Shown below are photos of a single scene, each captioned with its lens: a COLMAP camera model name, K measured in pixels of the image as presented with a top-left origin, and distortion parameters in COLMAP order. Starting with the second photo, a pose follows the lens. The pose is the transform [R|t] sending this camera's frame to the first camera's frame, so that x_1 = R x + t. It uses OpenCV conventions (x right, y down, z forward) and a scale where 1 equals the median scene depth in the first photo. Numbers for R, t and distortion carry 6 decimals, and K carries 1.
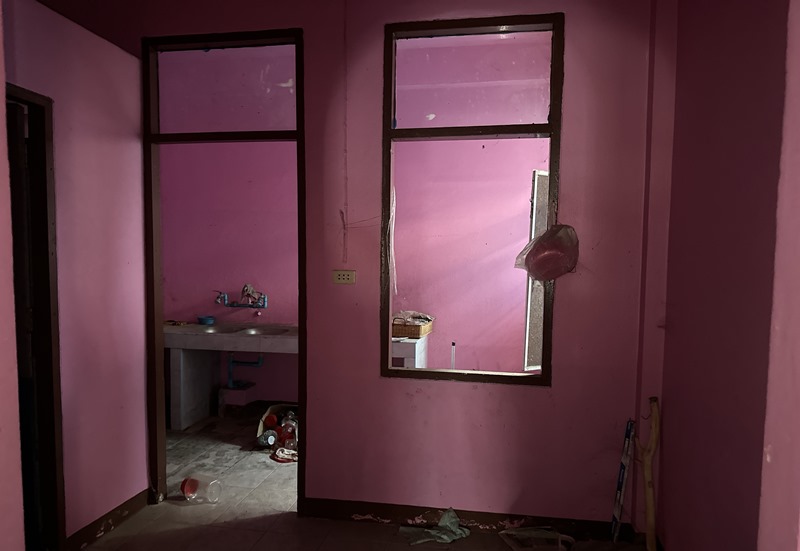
lens RADIAL K [[548.8, 0, 399.0], [0, 548.8, 298.5], [0, 0, 1]] dist [0.079715, -0.000179]
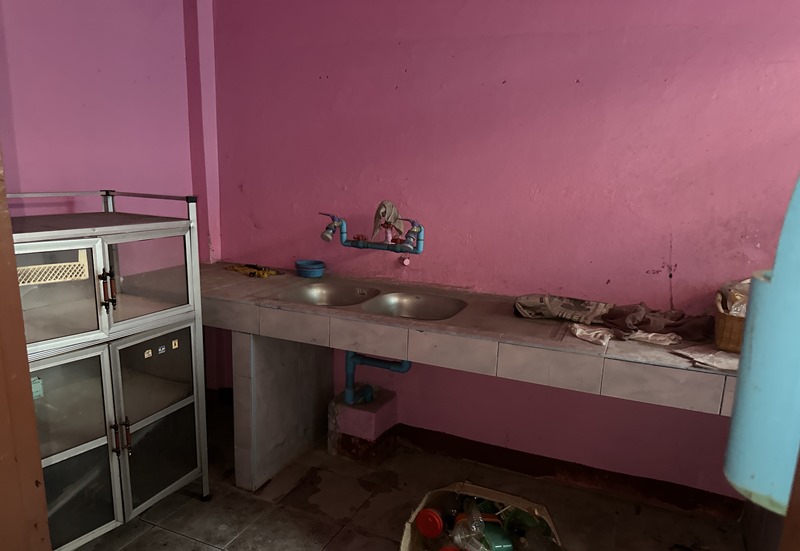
lens RADIAL K [[548.8, 0, 399.0], [0, 548.8, 298.5], [0, 0, 1]] dist [0.079715, -0.000179]
pose [[0.969287, 0.068054, -0.236329, -0.143260], [-0.033798, 0.988694, 0.146087, -0.013010], [0.243599, -0.133613, 0.960628, 0.527619]]
